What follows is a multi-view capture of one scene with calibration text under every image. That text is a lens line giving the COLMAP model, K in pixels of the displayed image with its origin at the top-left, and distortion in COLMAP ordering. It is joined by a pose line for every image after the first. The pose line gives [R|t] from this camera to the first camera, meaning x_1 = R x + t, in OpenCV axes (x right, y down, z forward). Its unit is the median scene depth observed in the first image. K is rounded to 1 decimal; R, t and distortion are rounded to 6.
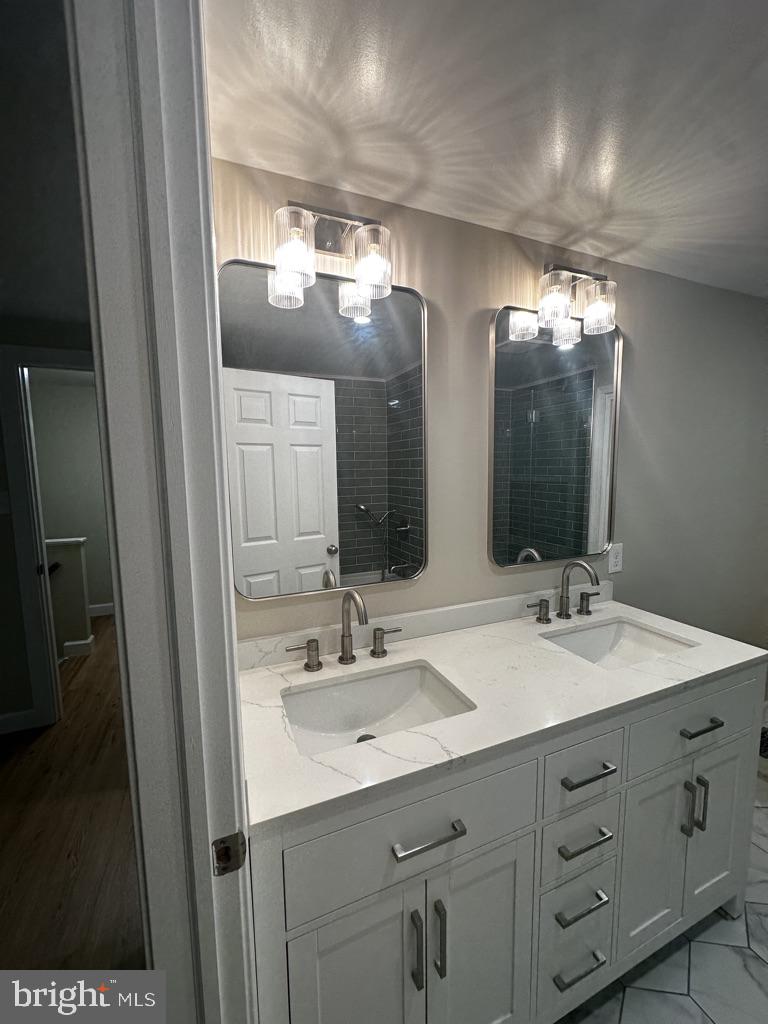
lens RADIAL K [[410.0, 0, 384.0], [0, 410.0, 512.0], [0, 0, 1]] dist [0.000569, -0.000394]
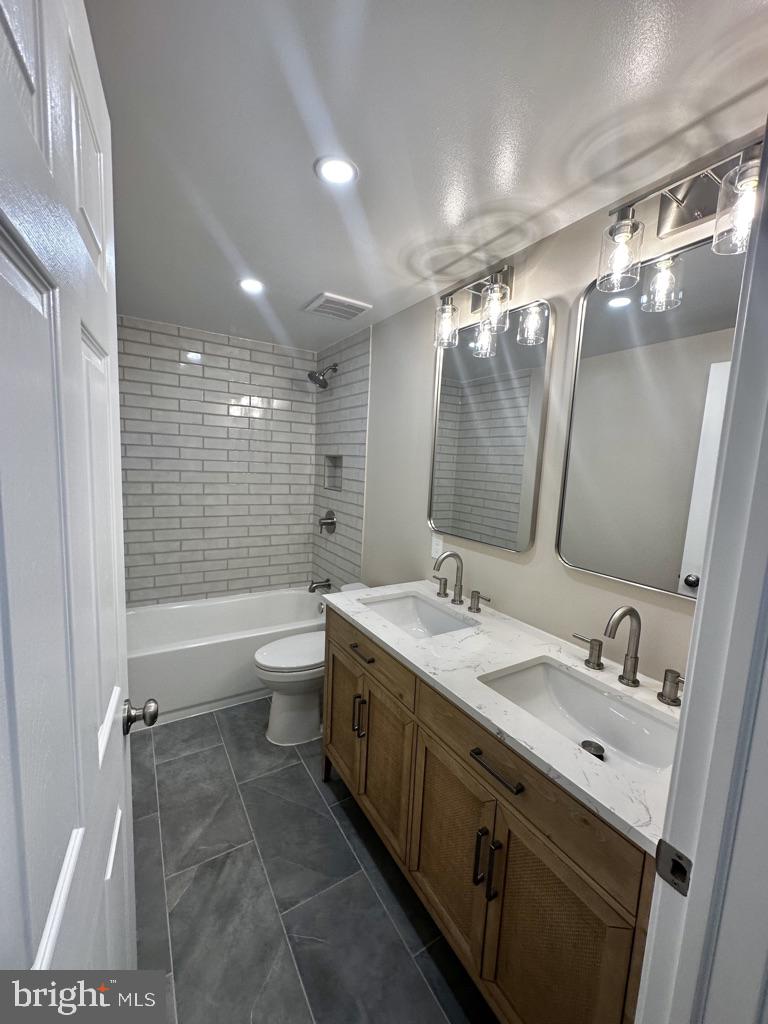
lens RADIAL K [[410.0, 0, 384.0], [0, 410.0, 512.0], [0, 0, 1]] dist [0.000569, -0.000394]
pose [[0.157396, 0.140718, -0.977458, 0.613159], [-0.158721, 0.980532, 0.115602, -0.020167], [0.974697, 0.136947, 0.176667, 0.242294]]
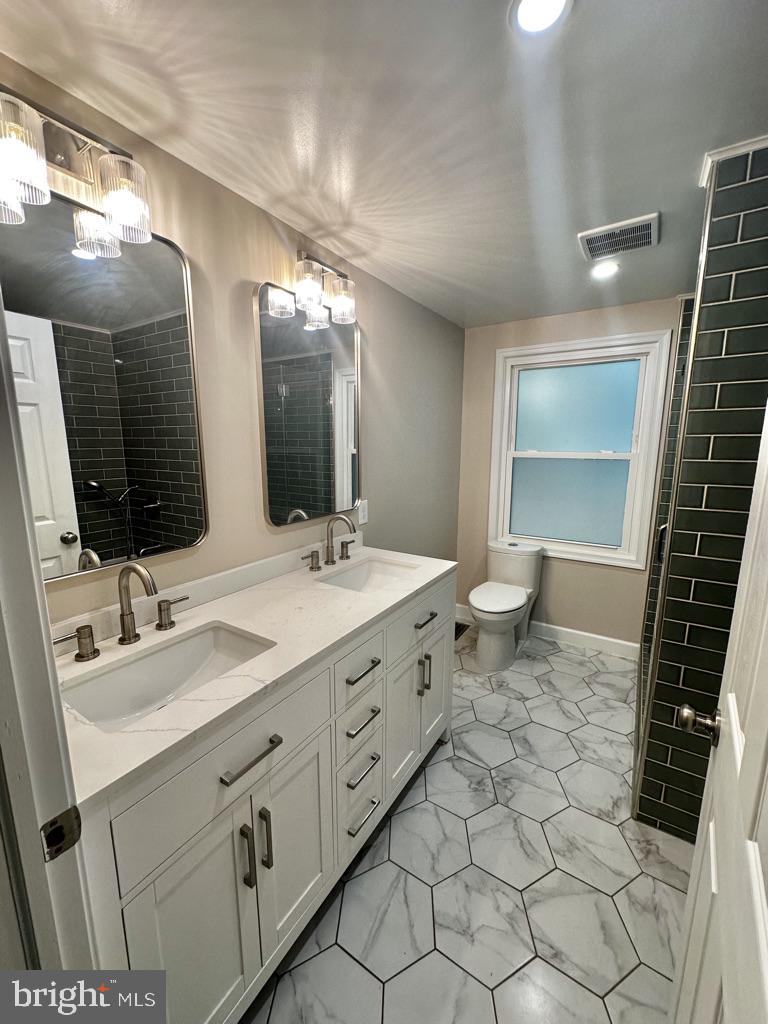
lens RADIAL K [[410.0, 0, 384.0], [0, 410.0, 512.0], [0, 0, 1]] dist [0.000569, -0.000394]
pose [[0.823166, -0.082033, 0.561843, -0.105455], [0.047413, 0.995983, 0.075956, 0.027683], [-0.565817, -0.035886, 0.823750, -0.074719]]
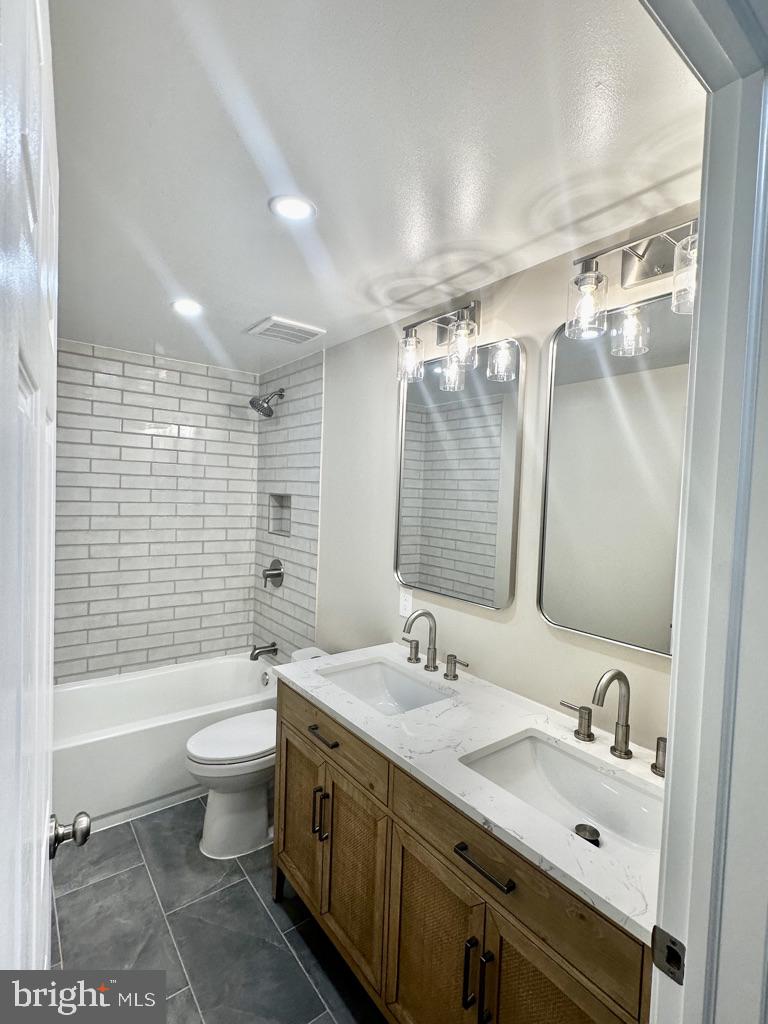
lens RADIAL K [[492.8, 0, 384.0], [0, 492.8, 512.0], [0, 0, 1]] dist [-0.000101, -0.000285]
pose [[0.254509, 0.058883, -0.965276, 0.669780], [-0.147894, 0.988773, 0.021322, -0.061522], [0.955695, 0.137332, 0.260360, 0.201297]]
